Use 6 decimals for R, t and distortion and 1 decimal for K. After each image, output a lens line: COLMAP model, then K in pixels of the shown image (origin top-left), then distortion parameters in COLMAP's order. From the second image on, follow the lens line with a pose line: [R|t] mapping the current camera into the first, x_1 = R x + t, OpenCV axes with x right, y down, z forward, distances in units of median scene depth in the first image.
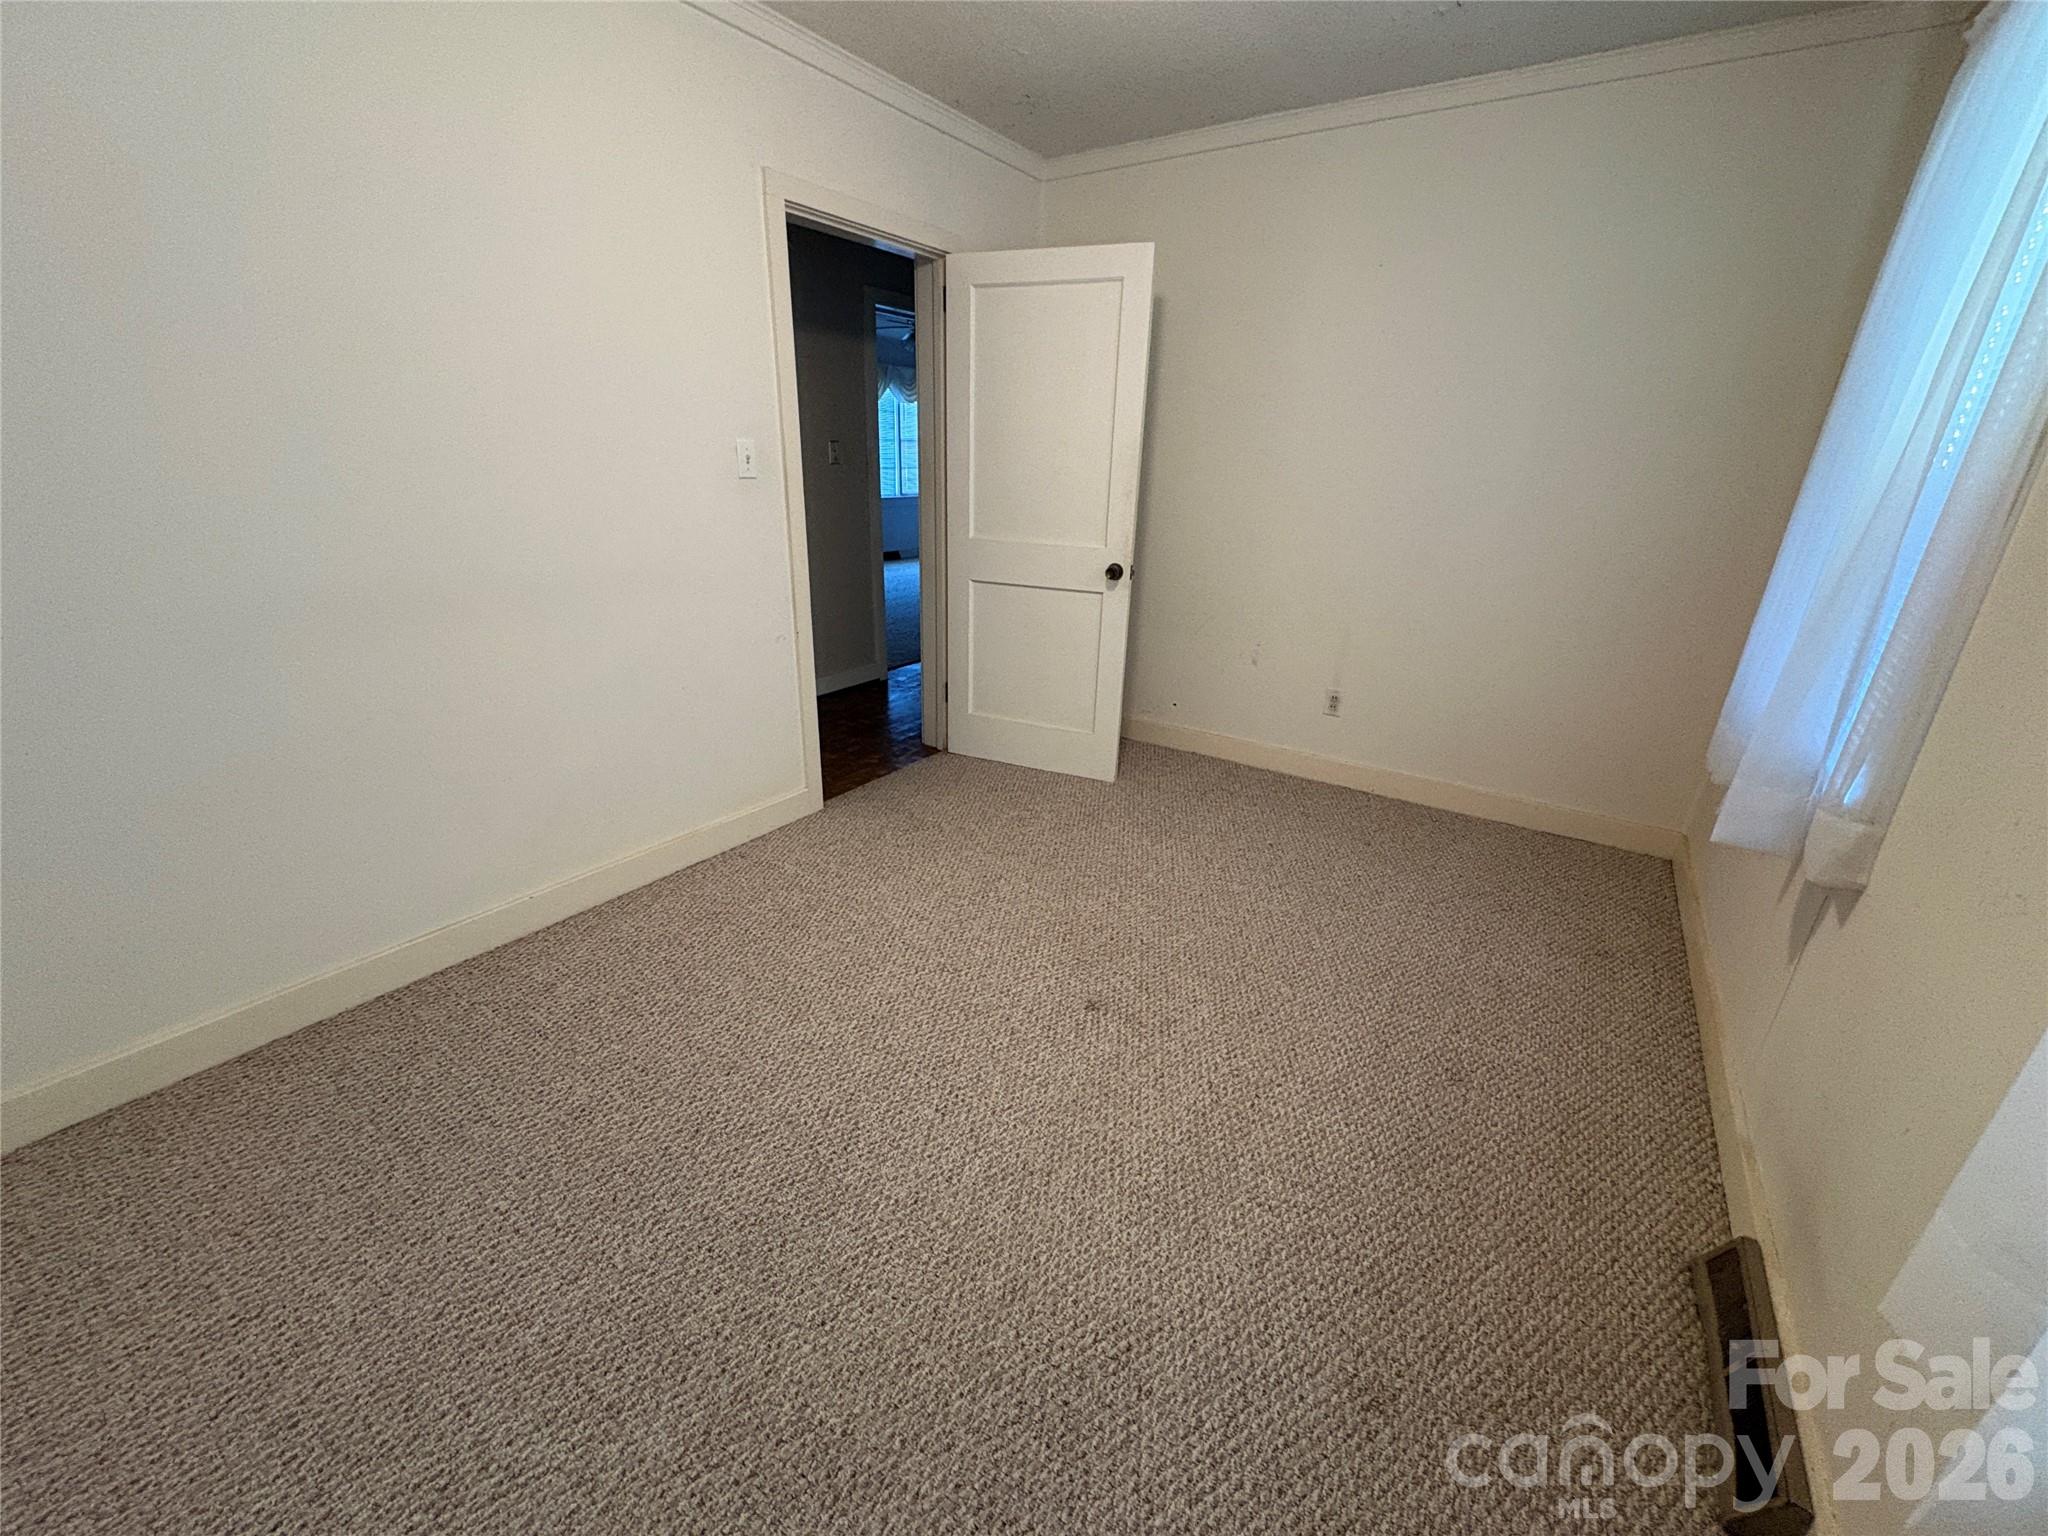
lens RADIAL K [[819.5, 0, 1024.0], [0, 819.5, 768.0], [0, 0, 1]] dist [0.001000, 0.000261]
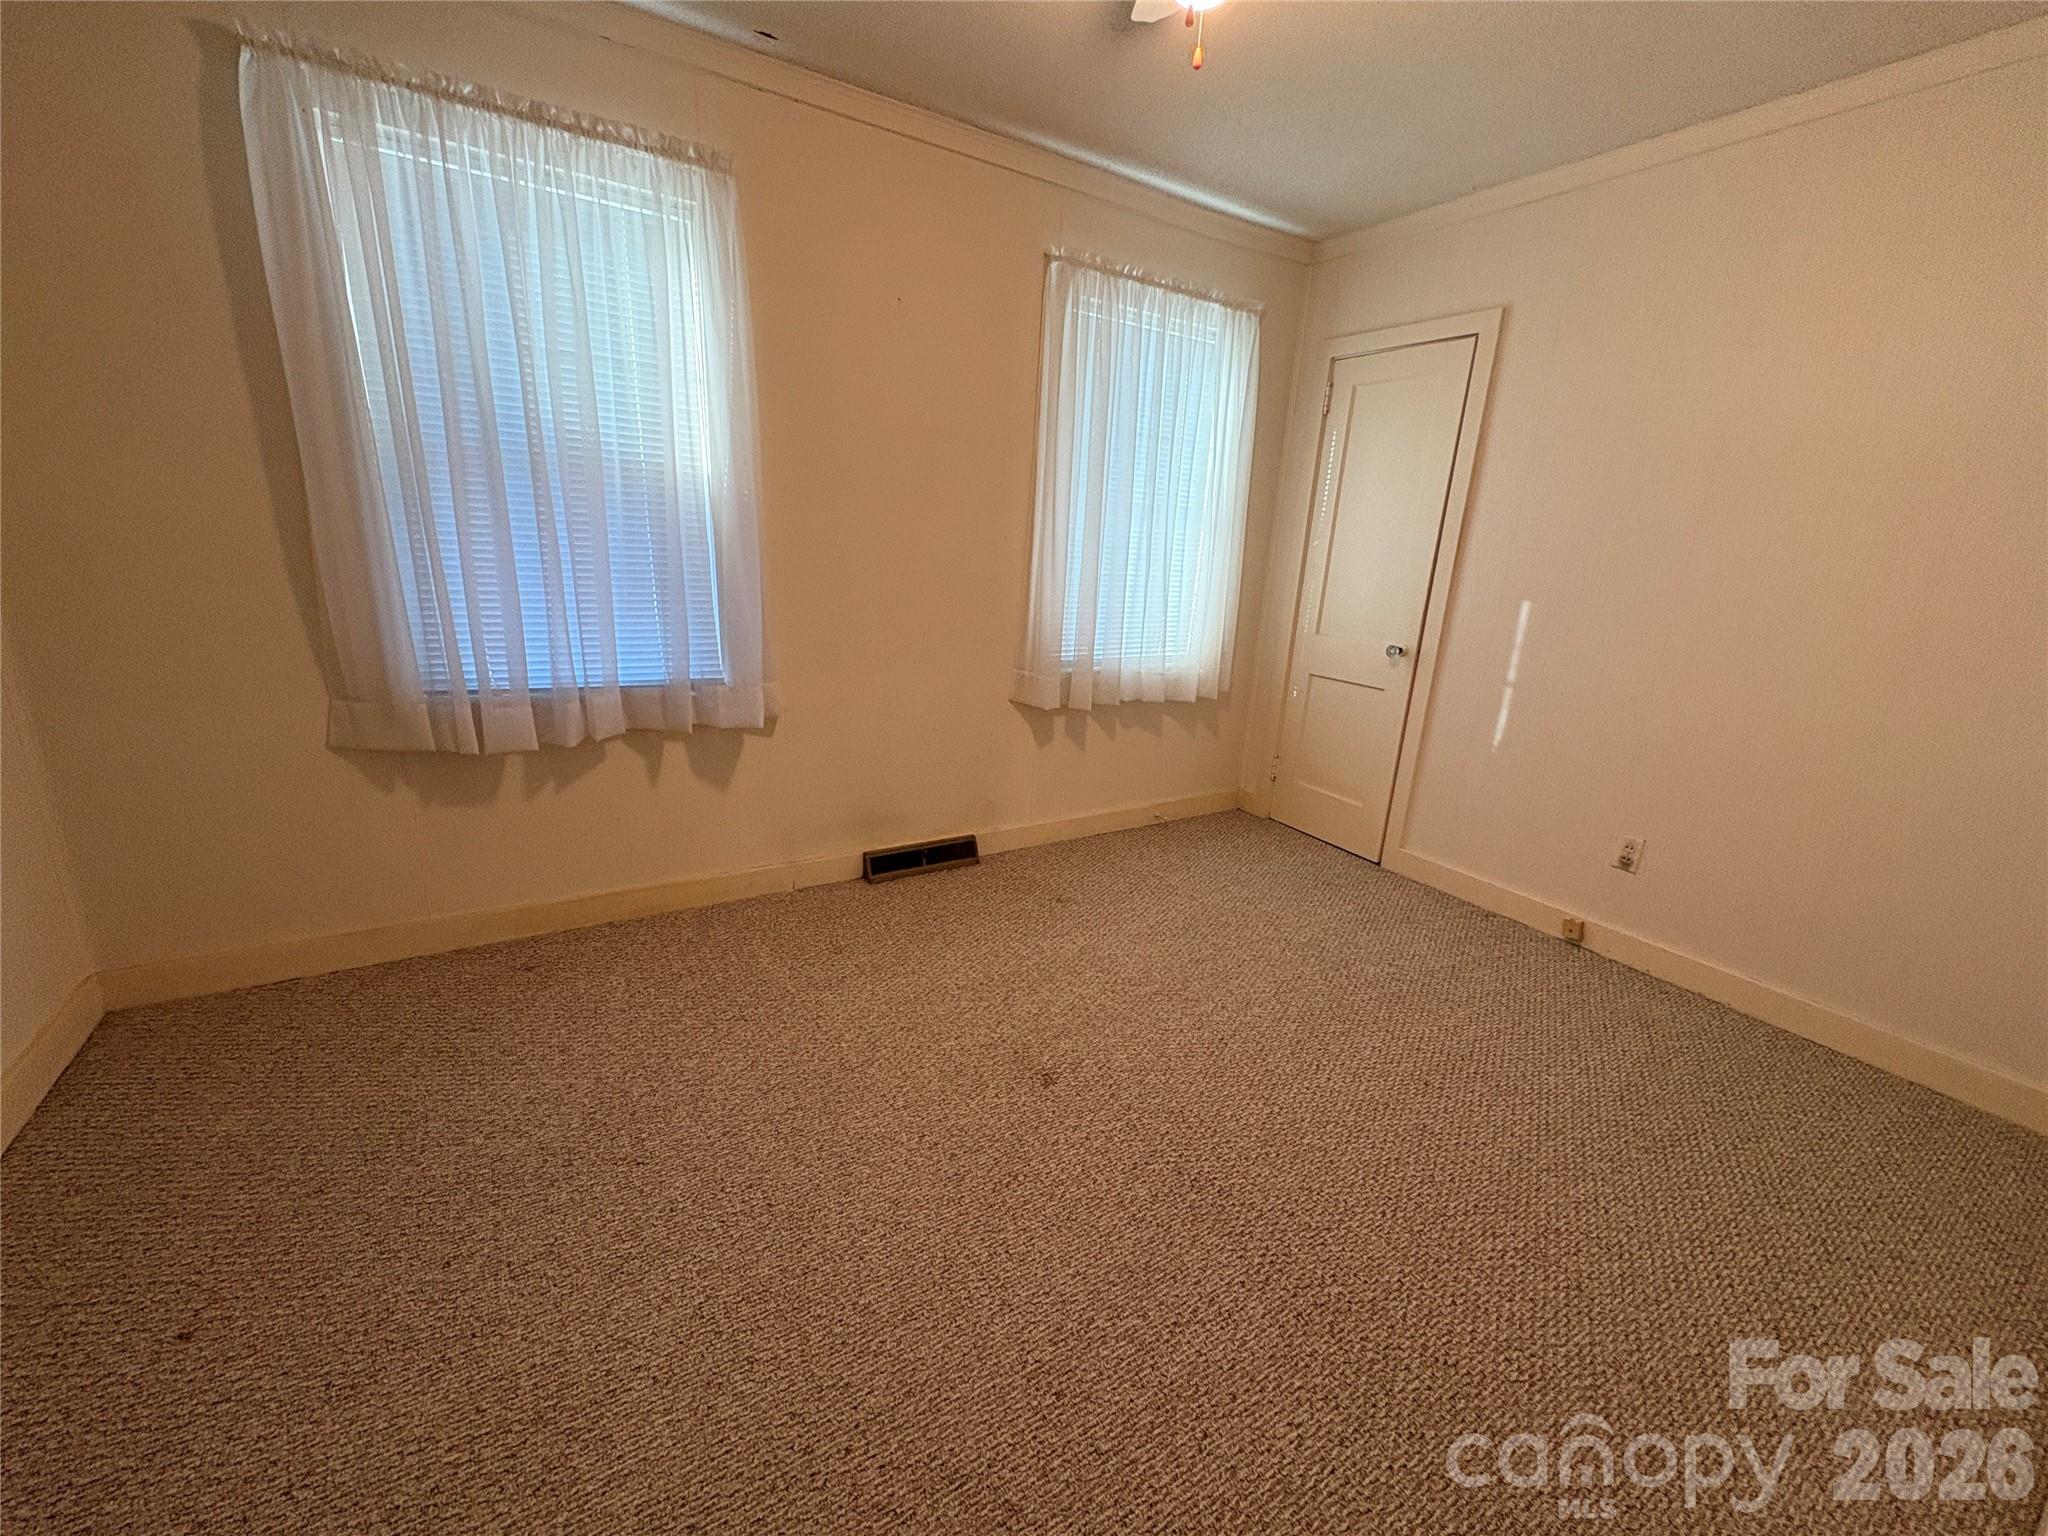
lens RADIAL K [[802.5, 0, 1017.7], [0, 802.5, 769.4], [0, 0, 1]] dist [0.000250, 0.000057]
pose [[-0.907925, -0.177365, 0.379756, -0.107681], [0.082590, 0.812577, 0.576973, -0.340442], [-0.410916, 0.555212, -0.723110, 0.949607]]
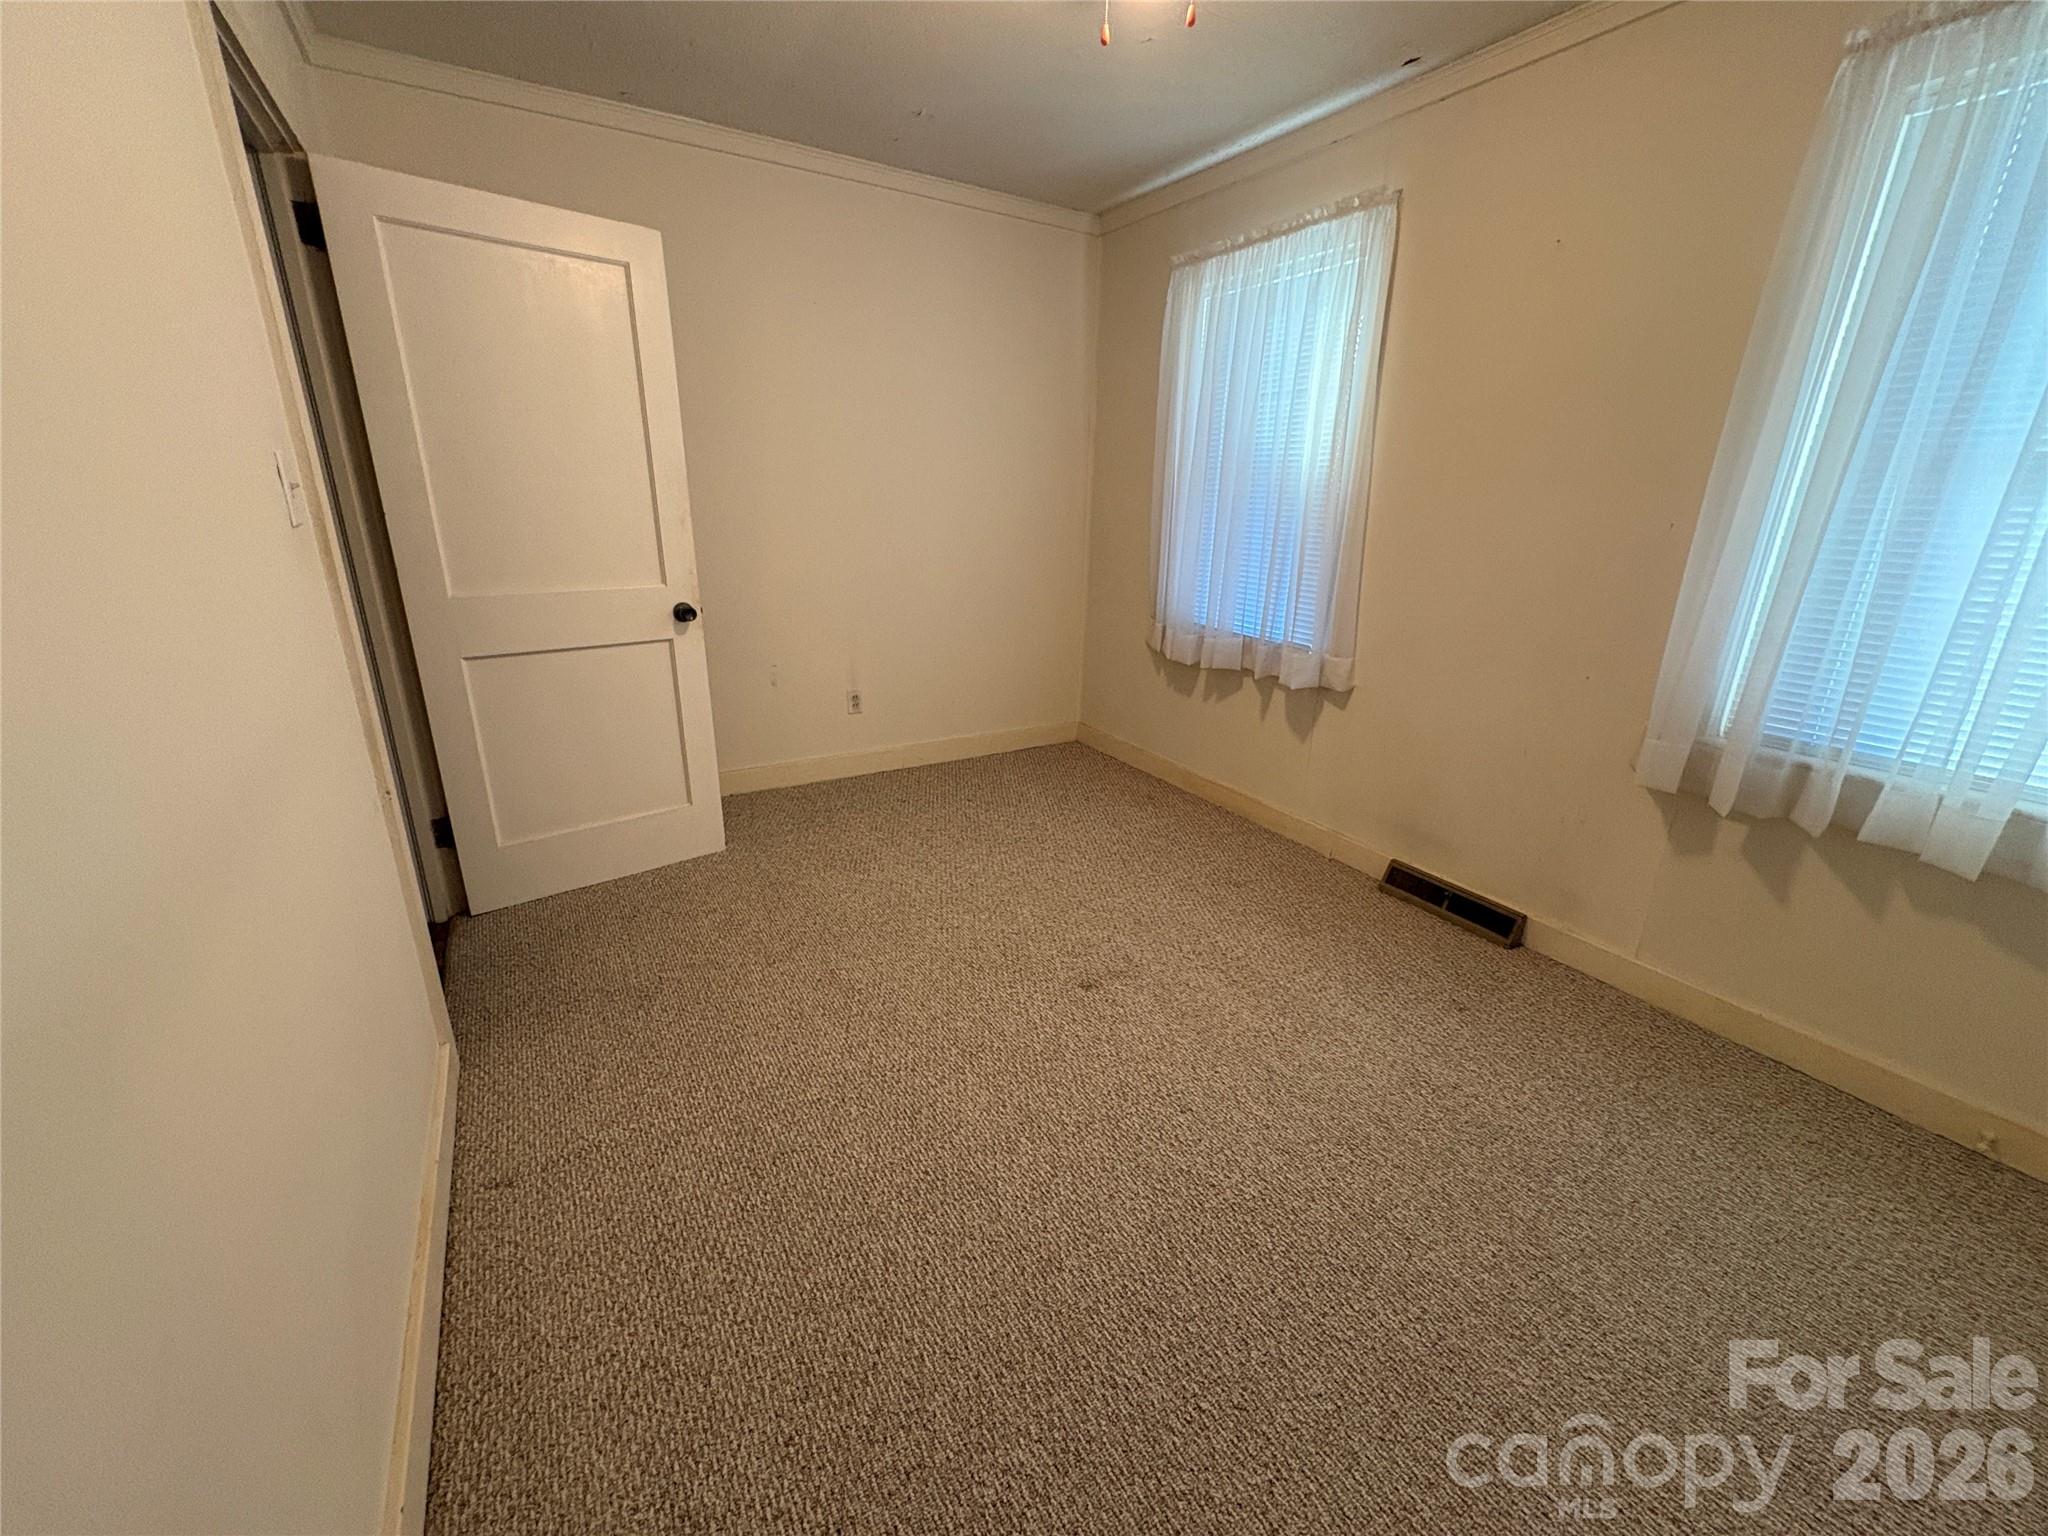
lens RADIAL K [[819.5, 0, 1024.0], [0, 819.5, 768.0], [0, 0, 1]] dist [0.001000, 0.000261]
pose [[0.421664, -0.306056, 0.853539, -0.507723], [0.312736, 0.932644, 0.179923, -0.129456], [-0.851114, 0.191065, 0.488977, 0.309908]]
